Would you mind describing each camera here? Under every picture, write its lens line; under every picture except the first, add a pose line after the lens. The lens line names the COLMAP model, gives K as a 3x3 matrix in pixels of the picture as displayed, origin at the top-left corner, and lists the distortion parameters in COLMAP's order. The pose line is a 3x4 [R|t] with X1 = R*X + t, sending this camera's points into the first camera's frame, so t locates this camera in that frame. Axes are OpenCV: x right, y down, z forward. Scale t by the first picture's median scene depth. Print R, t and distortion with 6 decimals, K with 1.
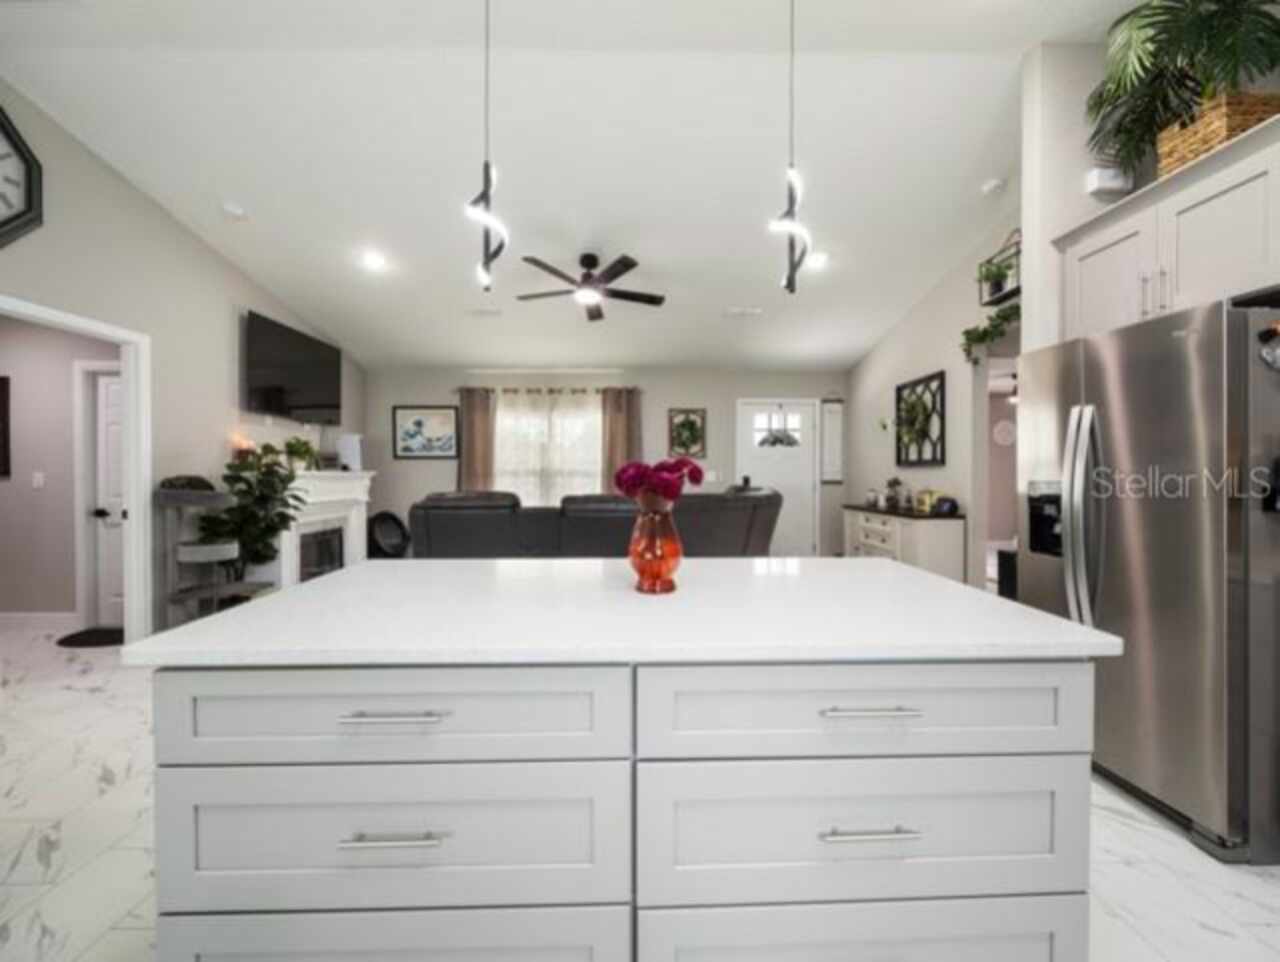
lens RADIAL K [[554.9, 0, 641.6], [0, 554.9, 475.0], [0, 0, 1]] dist [0.001103, 0.000463]
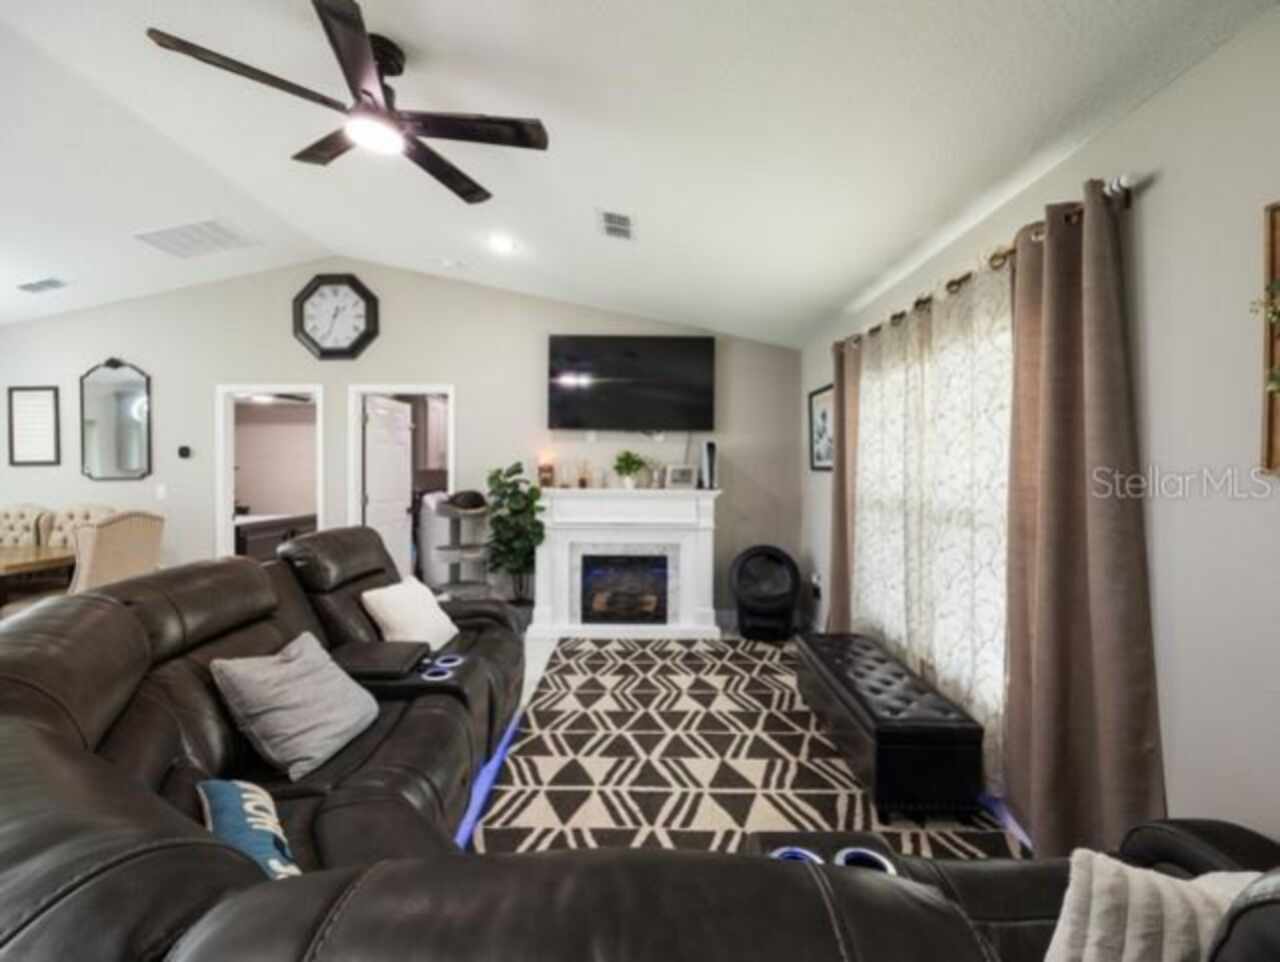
lens RADIAL K [[553.1, 0, 644.9], [0, 553.1, 471.0], [0, 0, 1]] dist [-0.002721, -0.000952]
pose [[-0.014802, 0.009695, -0.999843, 0.272195], [-0.008157, 0.999919, 0.009817, -0.039264], [0.999857, 0.008301, -0.014721, 0.941632]]
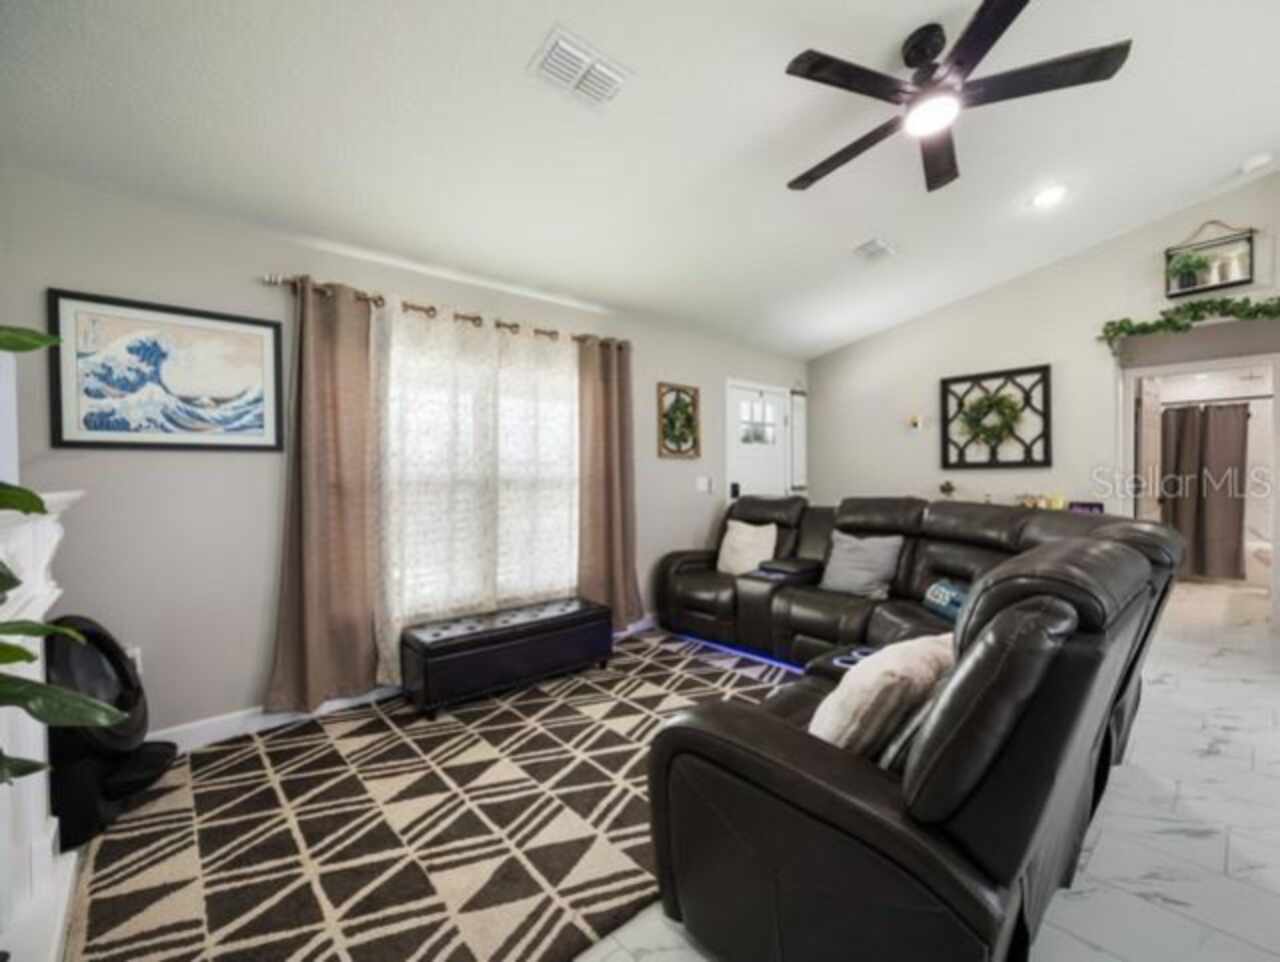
lens RADIAL K [[553.1, 0, 644.9], [0, 553.1, 471.0], [0, 0, 1]] dist [-0.002721, -0.000952]
pose [[0.754505, -0.003061, 0.656287, -0.461516], [0.015452, 0.999795, -0.013102, -0.007224], [-0.656113, 0.020026, 0.754397, 0.610766]]
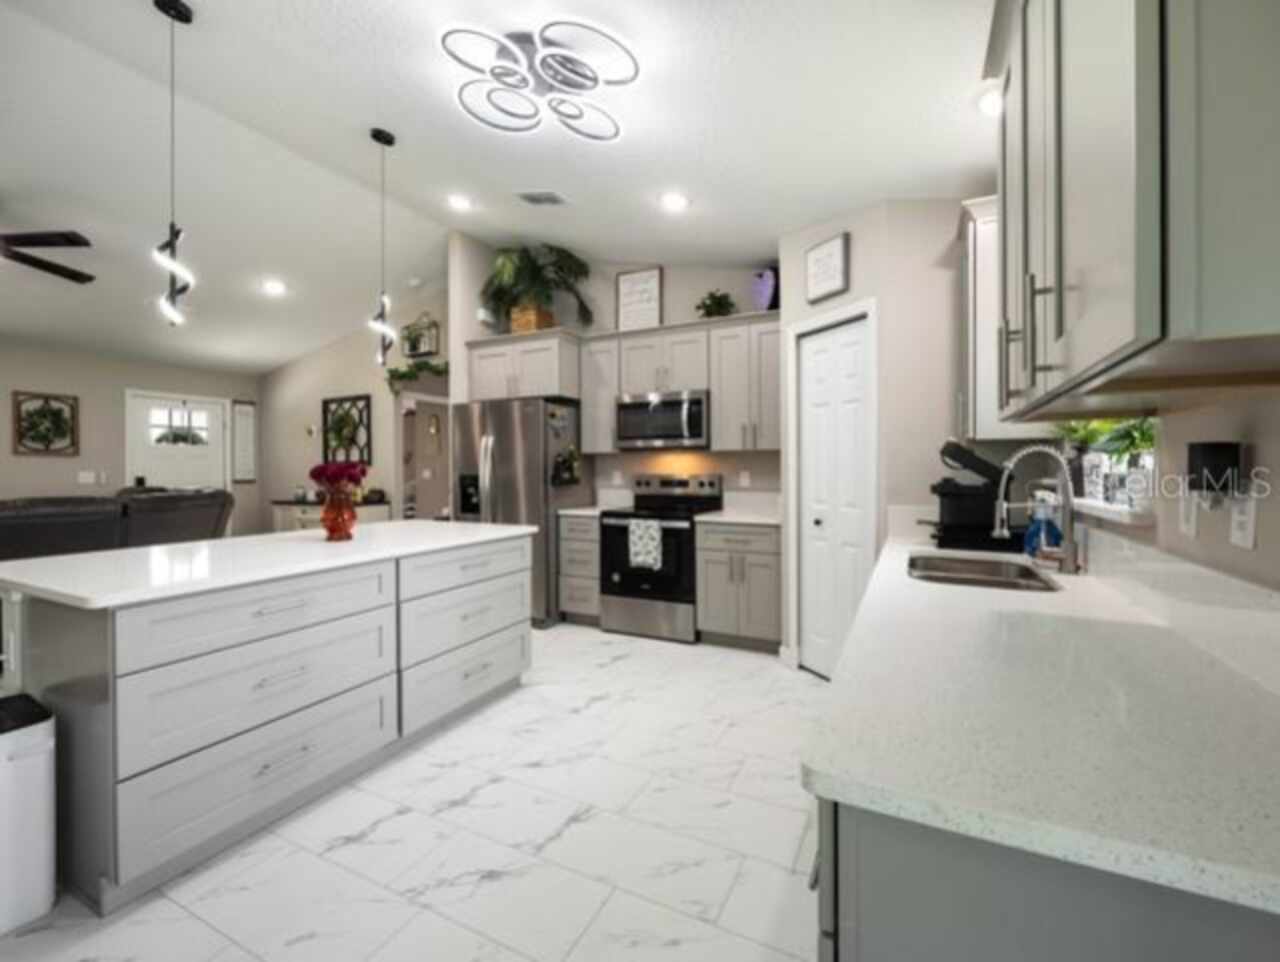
lens RADIAL K [[553.1, 0, 644.9], [0, 553.1, 471.0], [0, 0, 1]] dist [-0.002721, -0.000952]
pose [[0.454316, -0.005173, 0.890825, -0.275688], [0.011305, 0.999936, 0.000041, 0.002641], [-0.890769, 0.010052, 0.454346, -0.154557]]
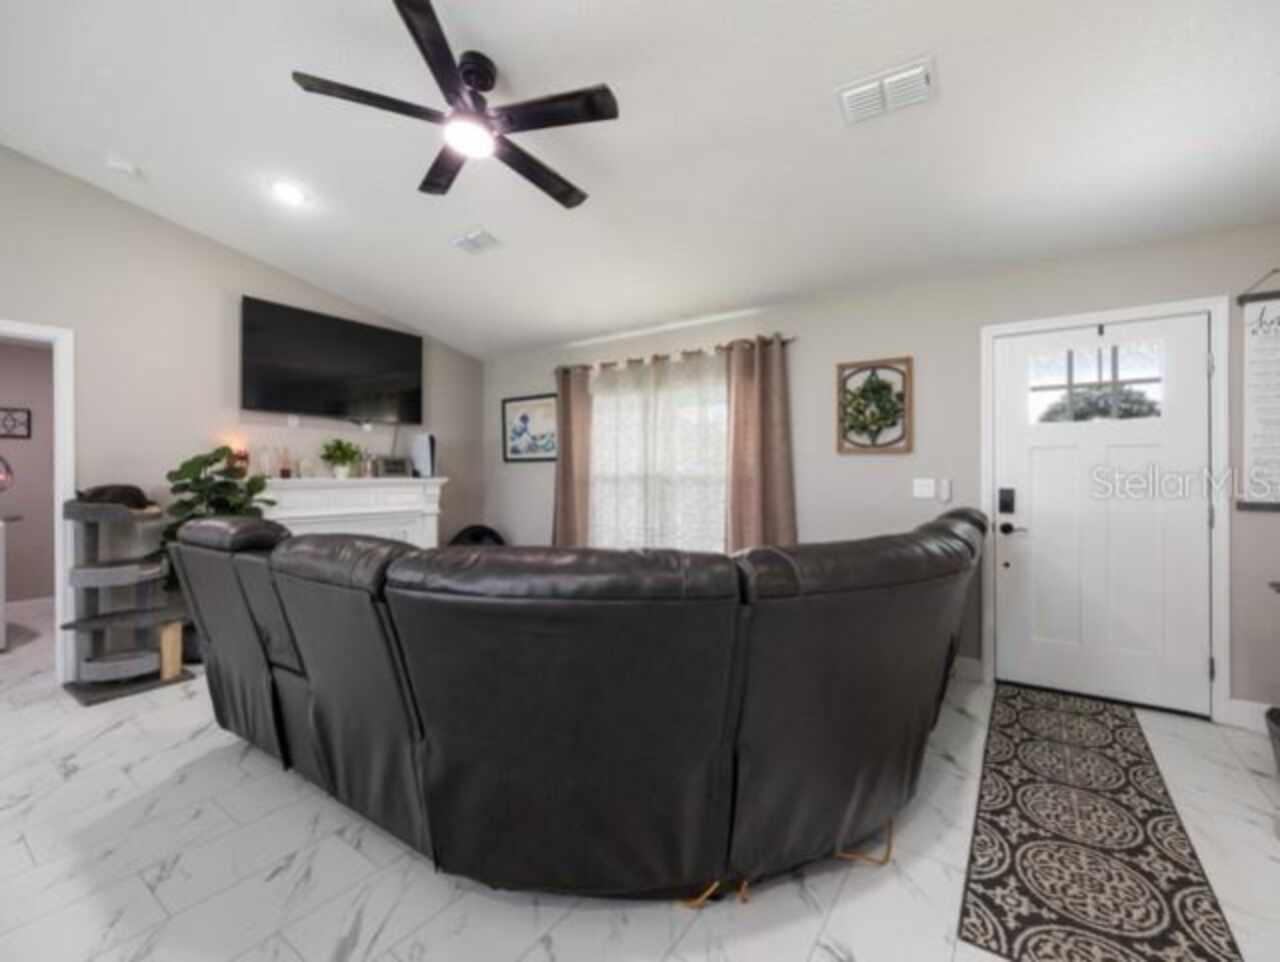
lens RADIAL K [[553.1, 0, 644.9], [0, 553.1, 471.0], [0, 0, 1]] dist [-0.002721, -0.000952]
pose [[0.811488, -0.004301, -0.584354, 0.251262], [-0.002411, 0.999940, -0.010707, -0.008531], [0.584364, 0.010098, 0.811428, 0.521082]]
